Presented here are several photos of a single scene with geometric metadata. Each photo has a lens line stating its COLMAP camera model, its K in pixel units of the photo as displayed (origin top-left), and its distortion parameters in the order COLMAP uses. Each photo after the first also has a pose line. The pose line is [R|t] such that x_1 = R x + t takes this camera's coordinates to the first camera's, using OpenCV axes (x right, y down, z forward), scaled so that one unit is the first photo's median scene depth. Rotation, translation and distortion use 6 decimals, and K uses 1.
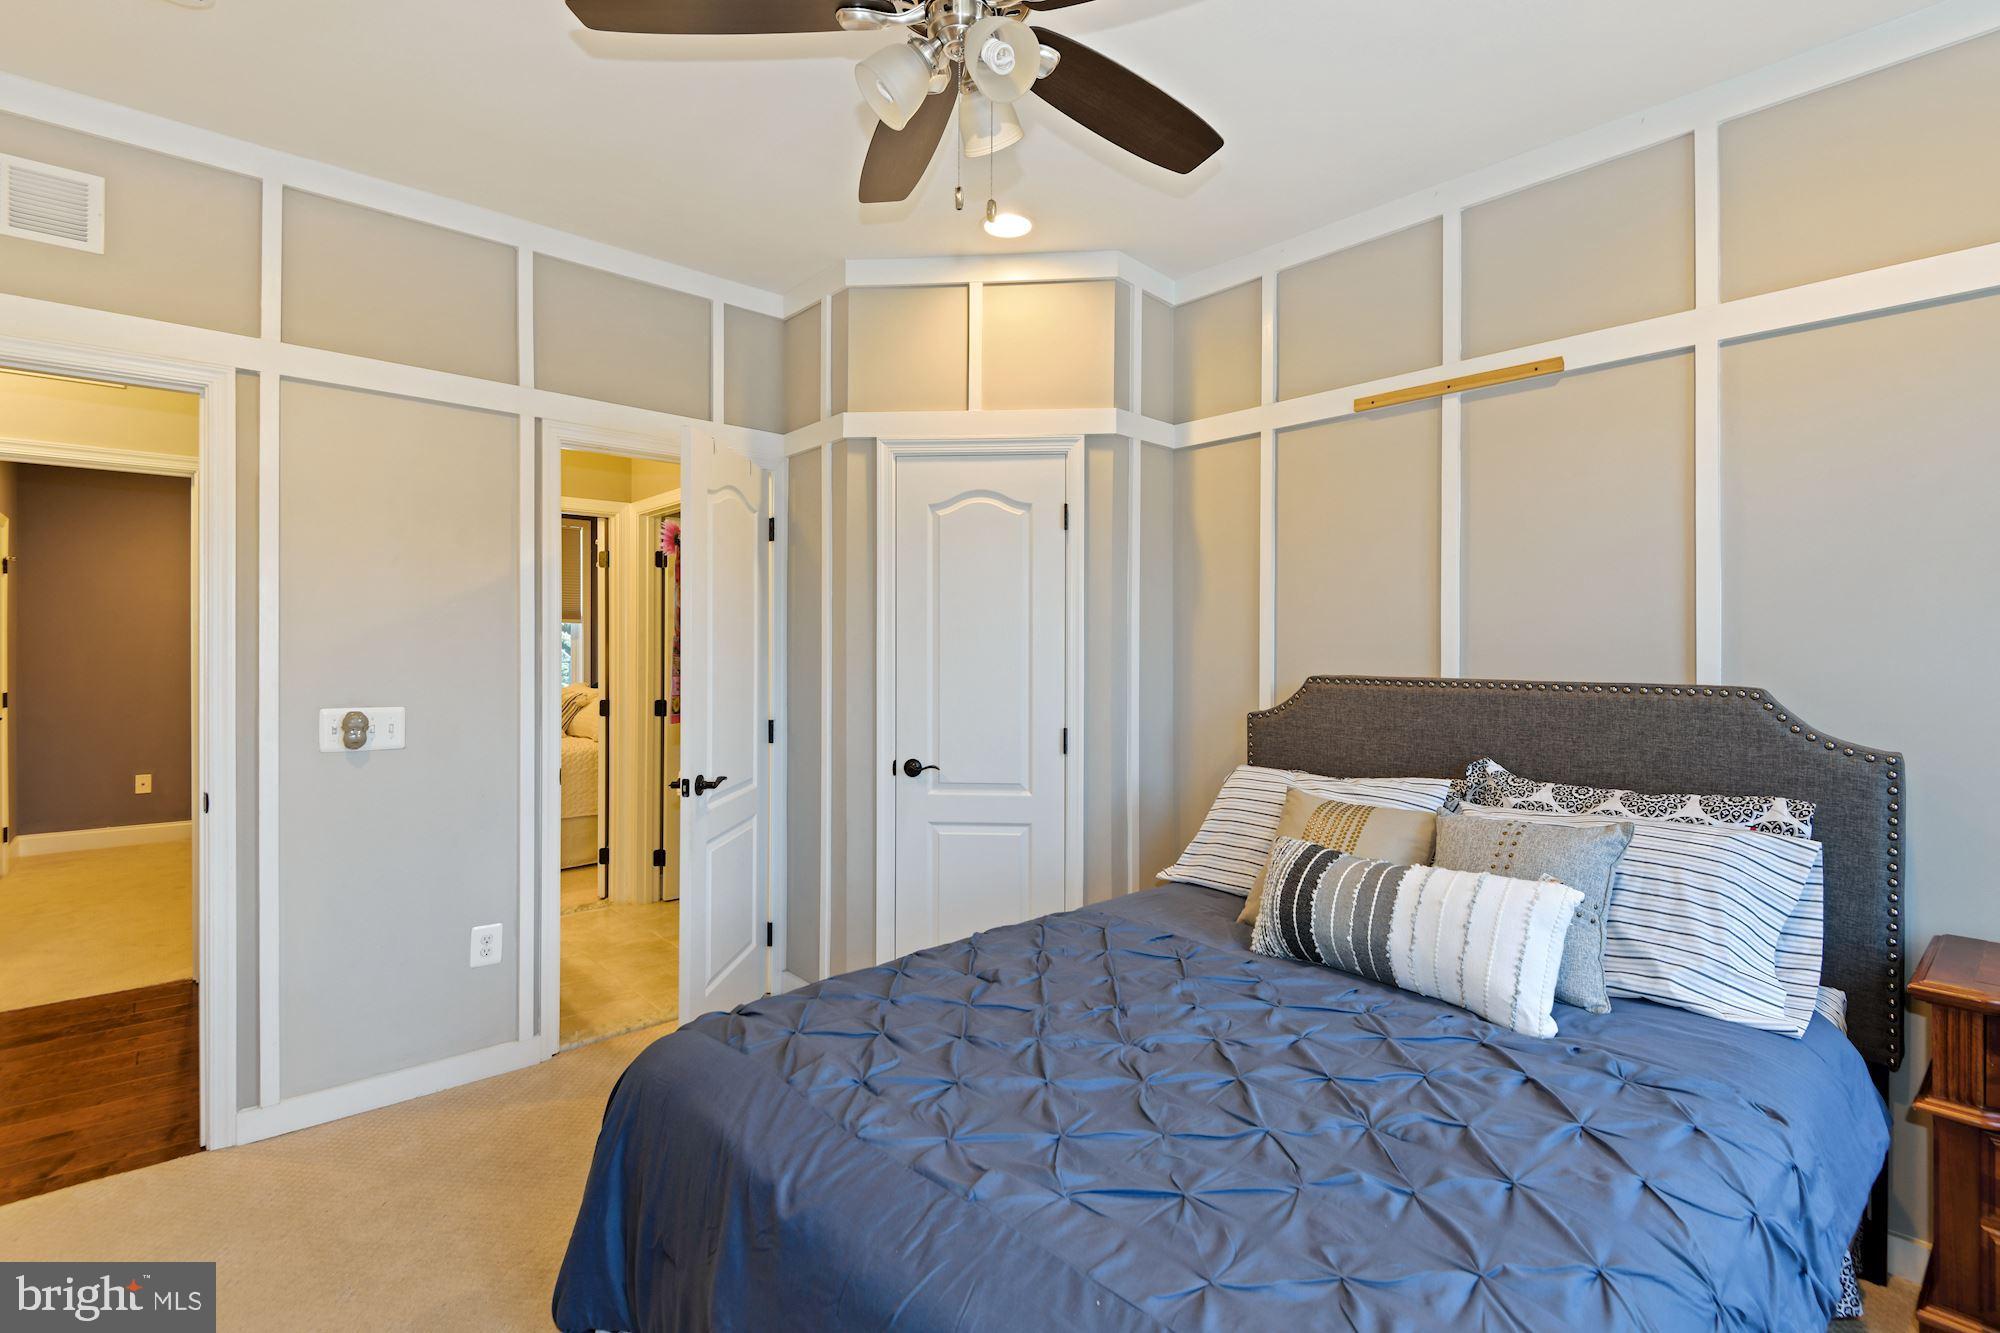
lens RADIAL K [[914.5, 0, 1000.0], [0, 914.5, 657.7], [0, 0, 1]] dist [0.002792, 0.000024]
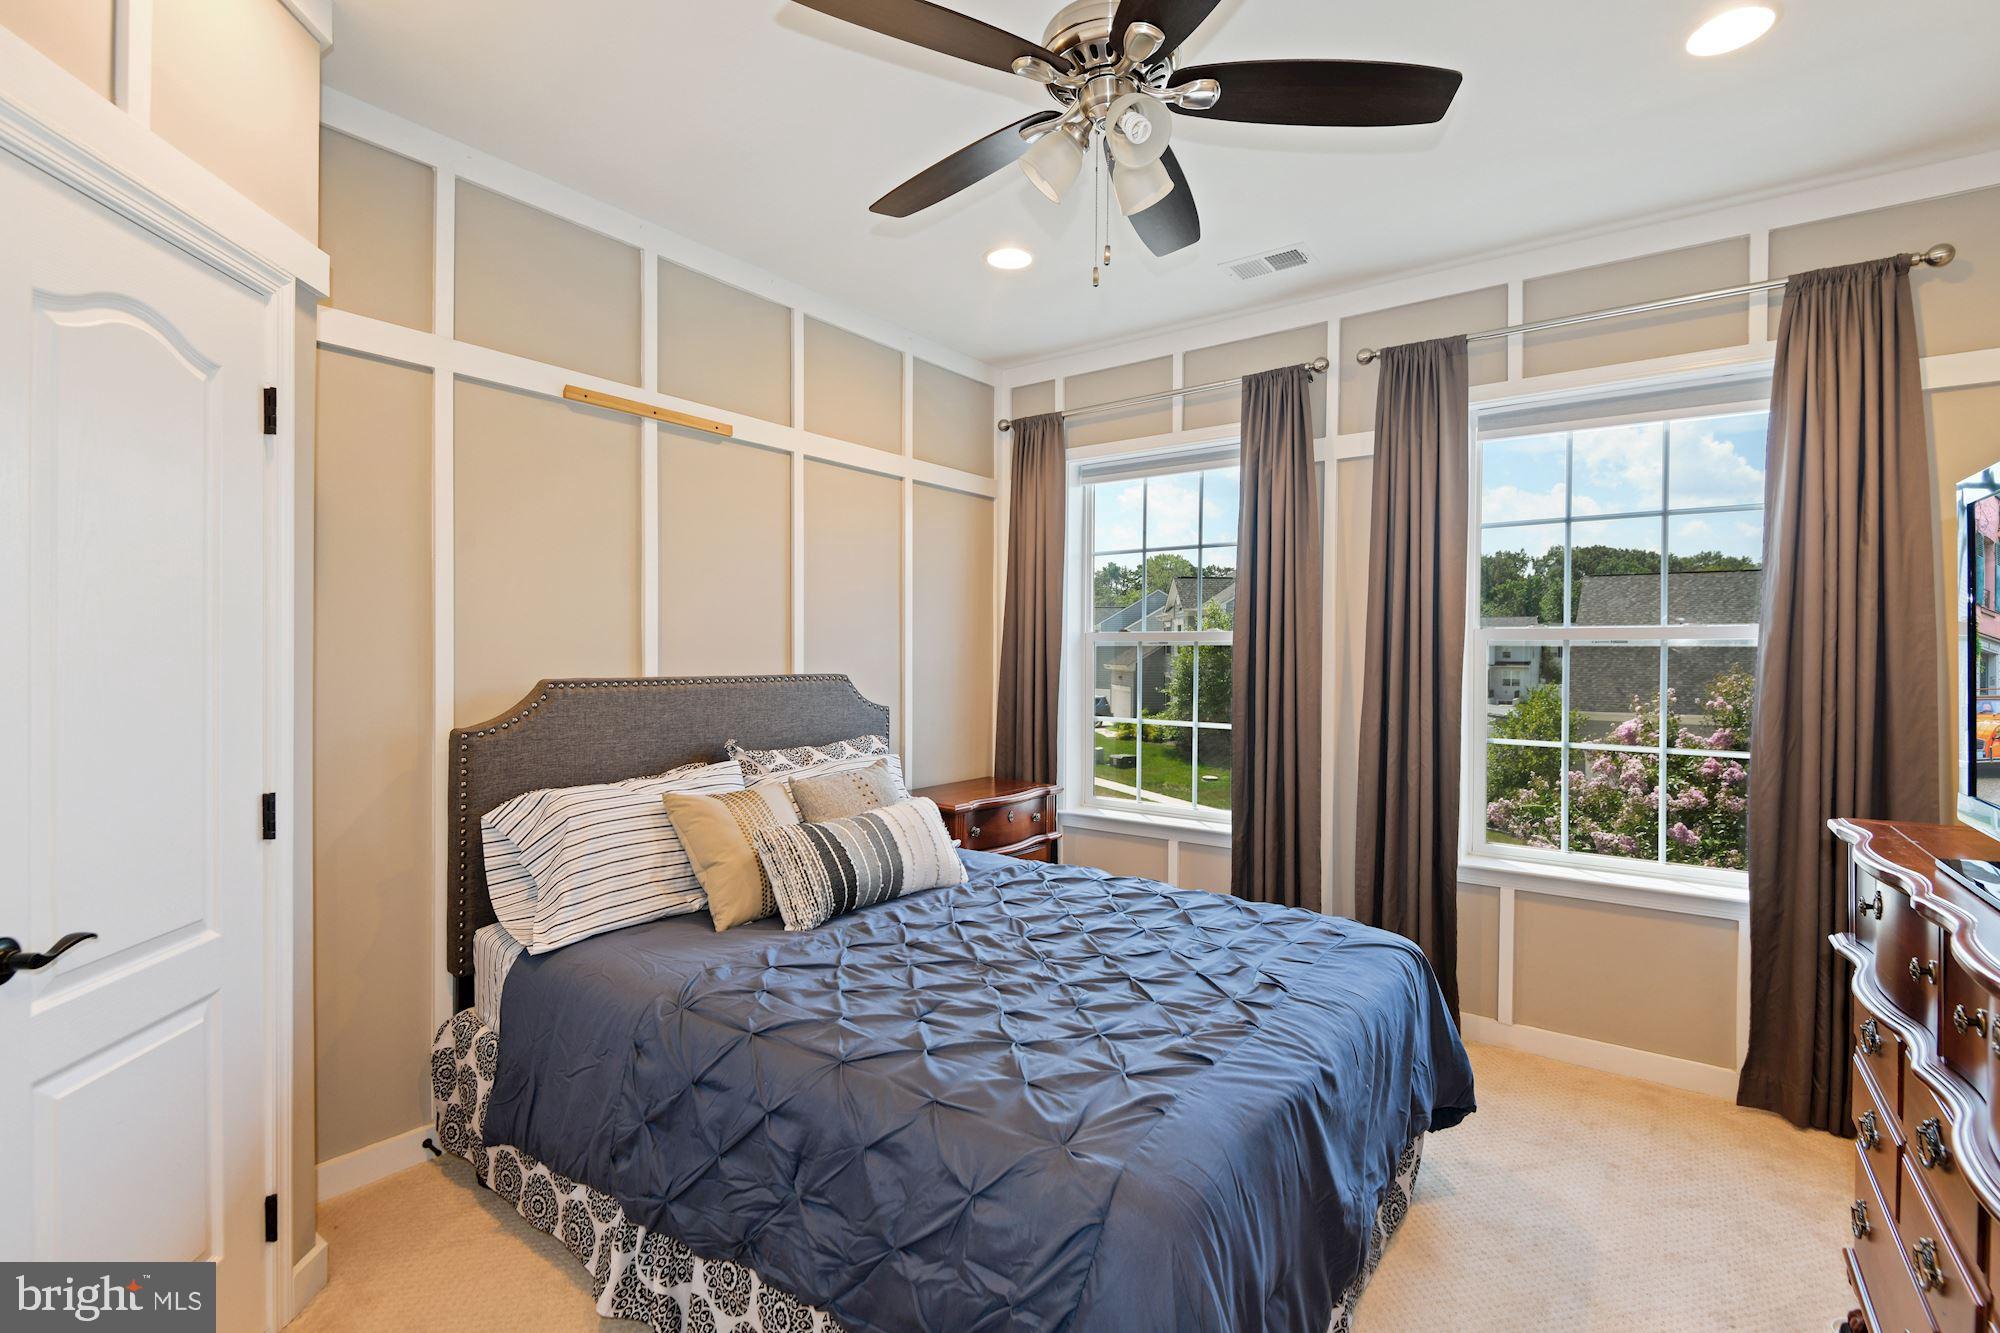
lens RADIAL K [[914.5, 0, 1000.0], [0, 914.5, 657.7], [0, 0, 1]] dist [0.002792, 0.000024]
pose [[-0.208961, -0.009214, 0.977881, -0.678497], [0.003967, 0.999939, 0.010270, -0.010521], [-0.977916, 0.006026, -0.208912, 0.825185]]
